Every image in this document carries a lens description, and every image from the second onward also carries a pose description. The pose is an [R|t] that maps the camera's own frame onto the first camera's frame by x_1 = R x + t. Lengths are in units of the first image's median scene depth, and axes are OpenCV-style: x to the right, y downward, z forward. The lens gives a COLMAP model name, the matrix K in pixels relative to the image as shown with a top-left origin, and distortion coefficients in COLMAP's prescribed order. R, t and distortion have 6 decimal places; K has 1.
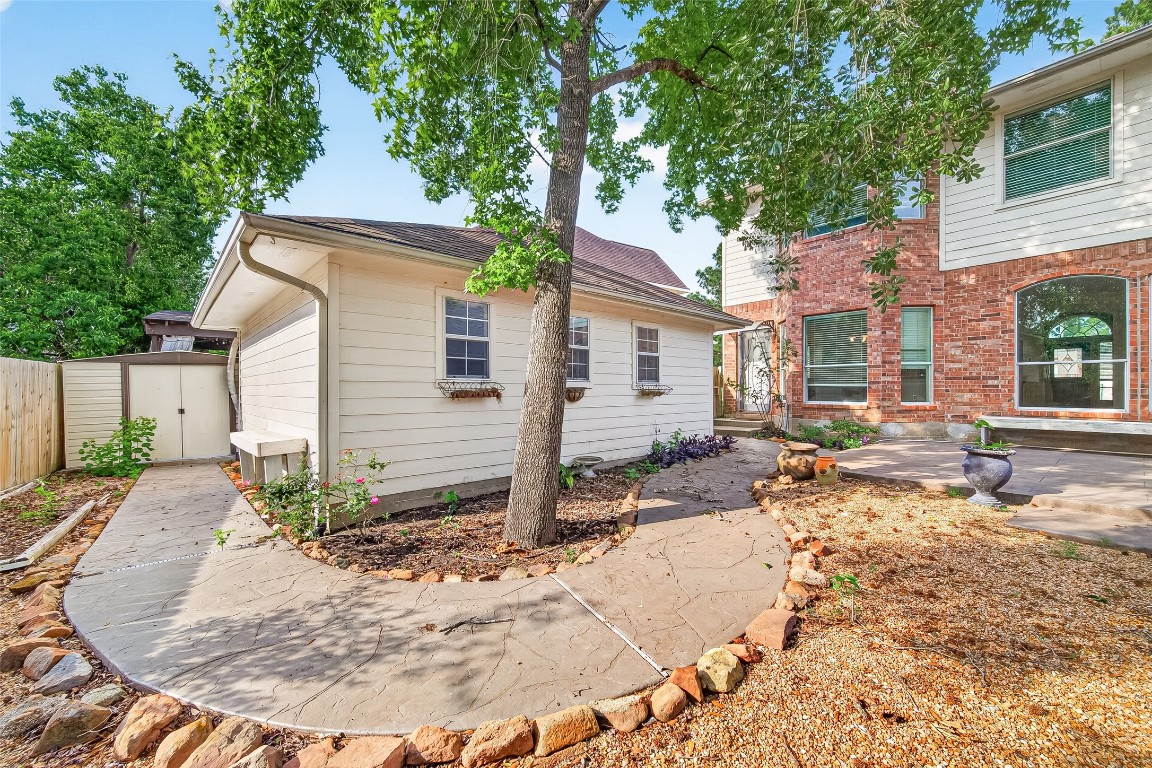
lens RADIAL K [[473.7, 0, 582.2], [0, 473.7, 387.2], [0, 0, 1]] dist [0.004891, -0.000151]
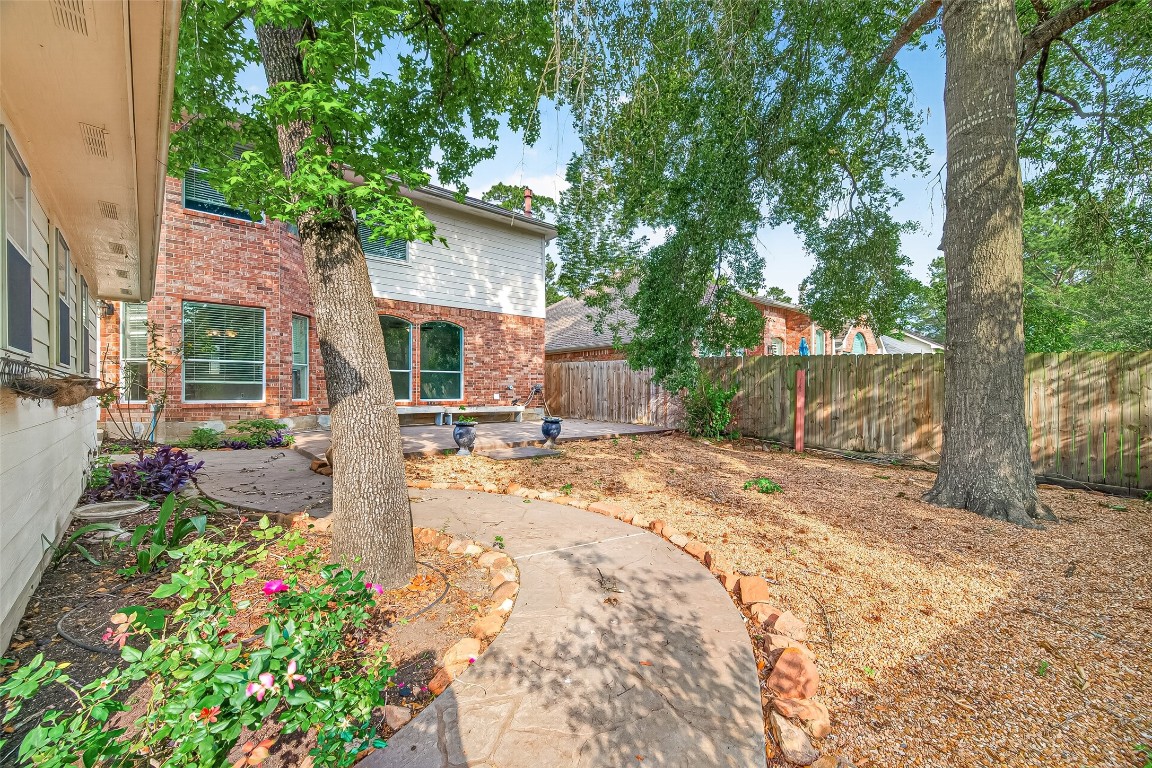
lens RADIAL K [[458.5, 0, 594.4], [0, 458.5, 389.0], [0, 0, 1]] dist [0.001949, -0.000034]
pose [[-0.062859, 0.002743, 0.998019, -0.498418], [-0.005130, 0.999982, -0.003072, 0.009746], [-0.998009, -0.005313, -0.062844, 0.404127]]
